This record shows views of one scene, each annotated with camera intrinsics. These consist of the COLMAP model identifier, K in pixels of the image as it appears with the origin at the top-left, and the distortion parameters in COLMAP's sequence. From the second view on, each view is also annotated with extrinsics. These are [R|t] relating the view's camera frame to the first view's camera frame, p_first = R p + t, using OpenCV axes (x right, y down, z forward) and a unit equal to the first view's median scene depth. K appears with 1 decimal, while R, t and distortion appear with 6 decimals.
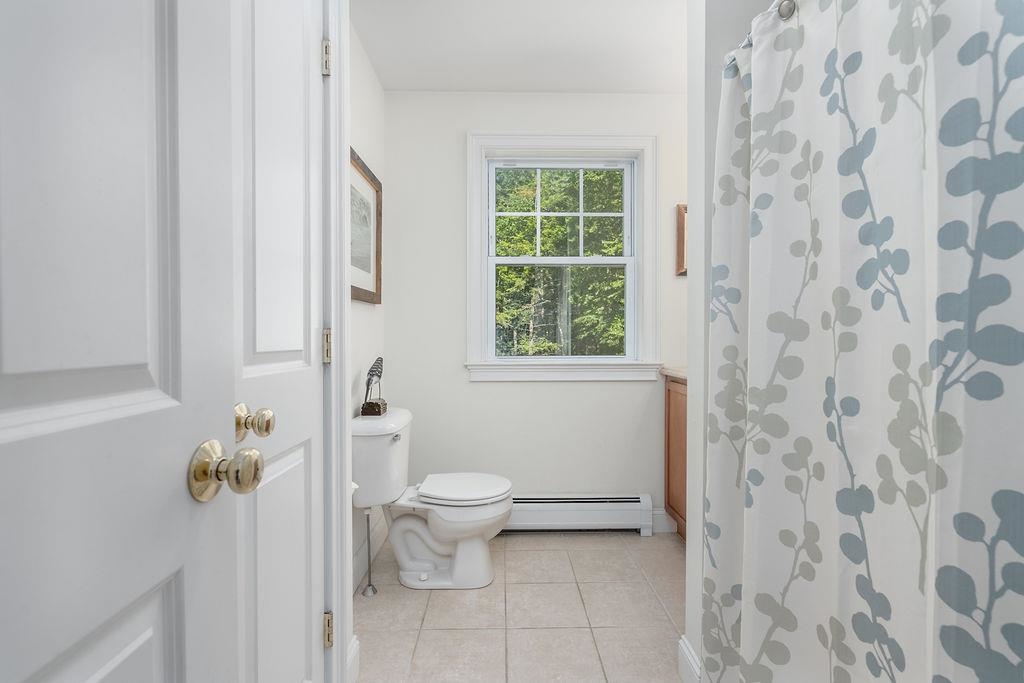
lens RADIAL K [[464.4, 0, 511.8], [0, 464.4, 340.9], [0, 0, 1]] dist [-0.007251, 0.001895]
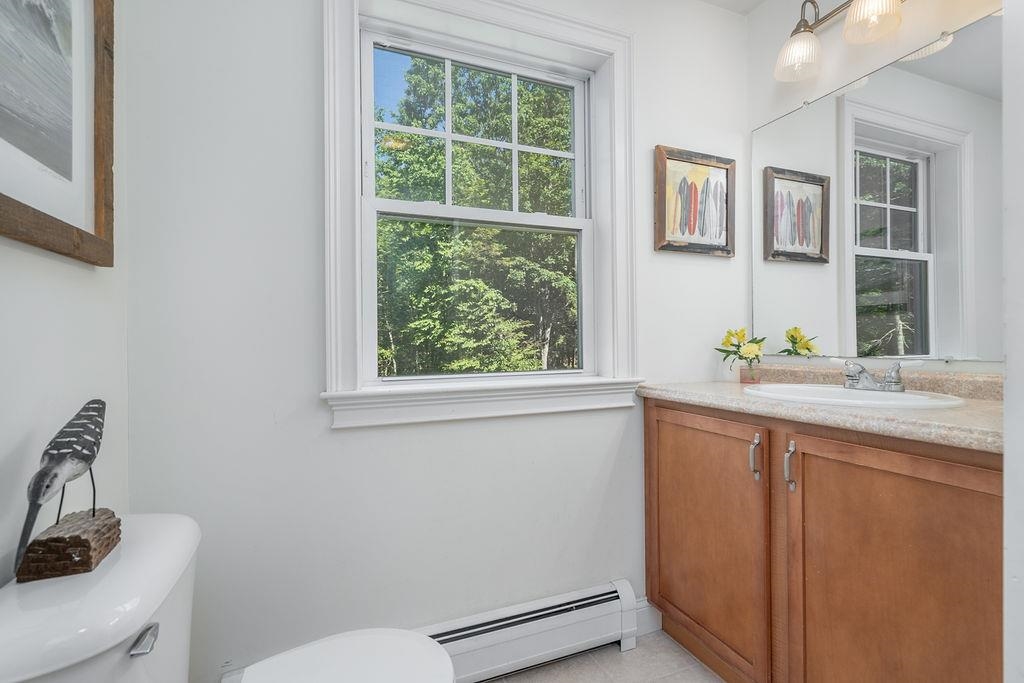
lens RADIAL K [[464.4, 0, 510.8], [0, 464.4, 343.7], [0, 0, 1]] dist [-0.007251, 0.001895]
pose [[0.933472, -0.008984, 0.358538, -0.083728], [0.011118, 0.999931, -0.003891, -0.003458], [-0.358478, 0.007618, 0.933507, 0.421257]]
